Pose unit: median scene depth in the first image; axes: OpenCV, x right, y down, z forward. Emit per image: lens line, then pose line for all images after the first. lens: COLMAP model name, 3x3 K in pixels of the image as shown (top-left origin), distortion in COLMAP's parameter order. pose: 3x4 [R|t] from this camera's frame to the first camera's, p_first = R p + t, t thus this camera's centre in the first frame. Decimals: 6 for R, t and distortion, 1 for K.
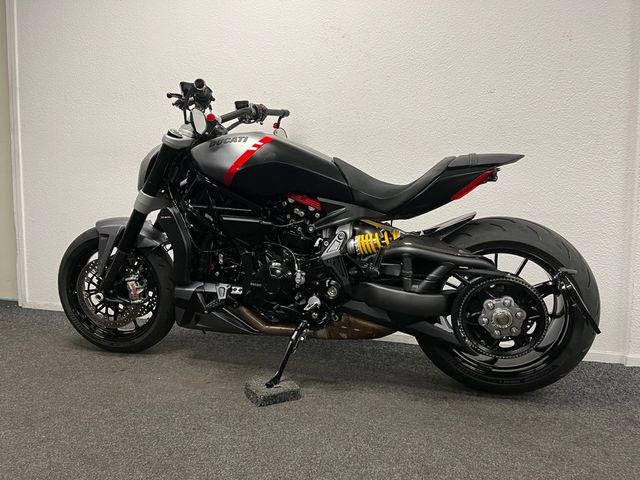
lens RADIAL K [[480.5, 0, 320.0], [0, 480.5, 240.0], [0, 0, 1]] dist [0.068299, -0.090359]
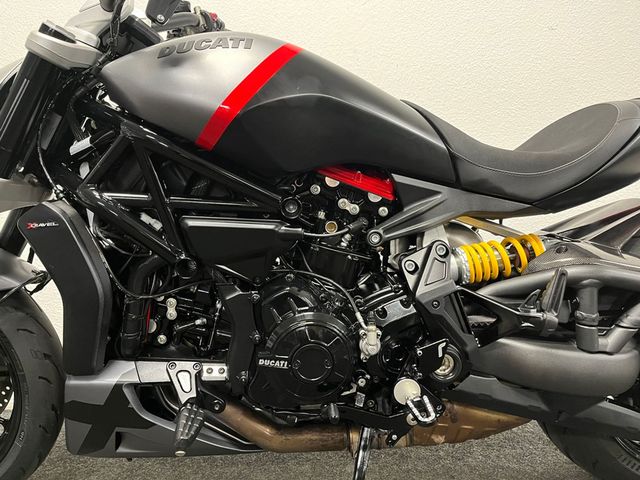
lens RADIAL K [[480.5, 0, 320.0], [0, 480.5, 240.0], [0, 0, 1]] dist [0.068299, -0.090359]
pose [[0.949759, -0.042170, 0.310127, -0.223435], [0.043334, 0.999056, 0.003139, -0.024825], [-0.309966, 0.010457, 0.950690, 0.524869]]
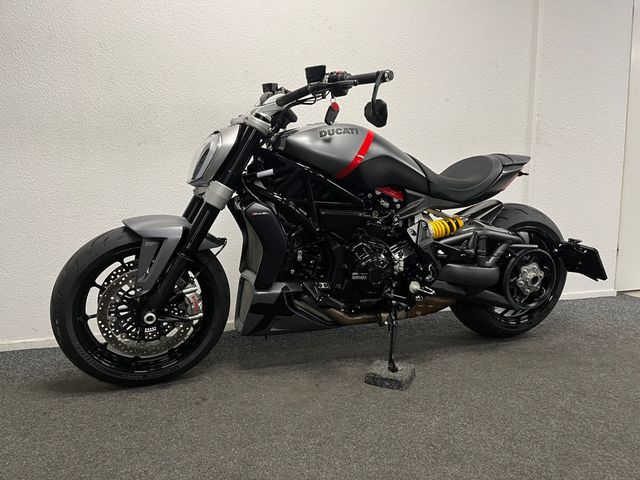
lens RADIAL K [[480.5, 0, 320.0], [0, 480.5, 240.0], [0, 0, 1]] dist [0.068299, -0.090359]
pose [[0.806261, -0.073815, 0.586937, -0.763002], [0.048296, 0.997086, 0.059055, -0.046736], [-0.589586, -0.019267, 0.807476, 0.230153]]
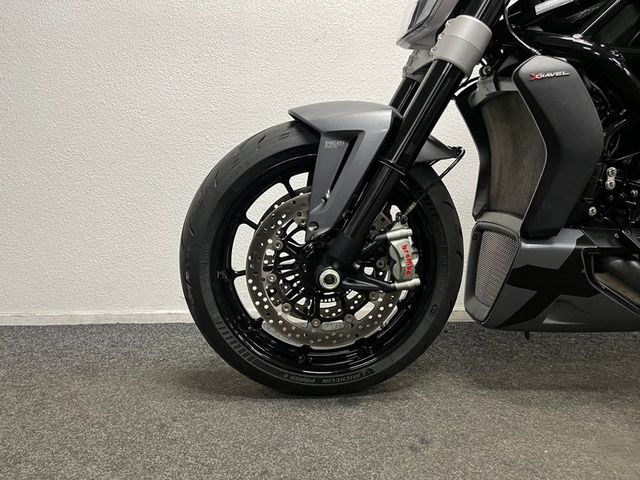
lens RADIAL K [[480.5, 0, 320.0], [0, 480.5, 240.0], [0, 0, 1]] dist [0.068299, -0.090359]
pose [[0.956493, -0.051021, 0.287258, -0.653223], [0.041322, 0.998356, 0.039730, 0.072976], [-0.288813, -0.026132, 0.957029, 0.658406]]
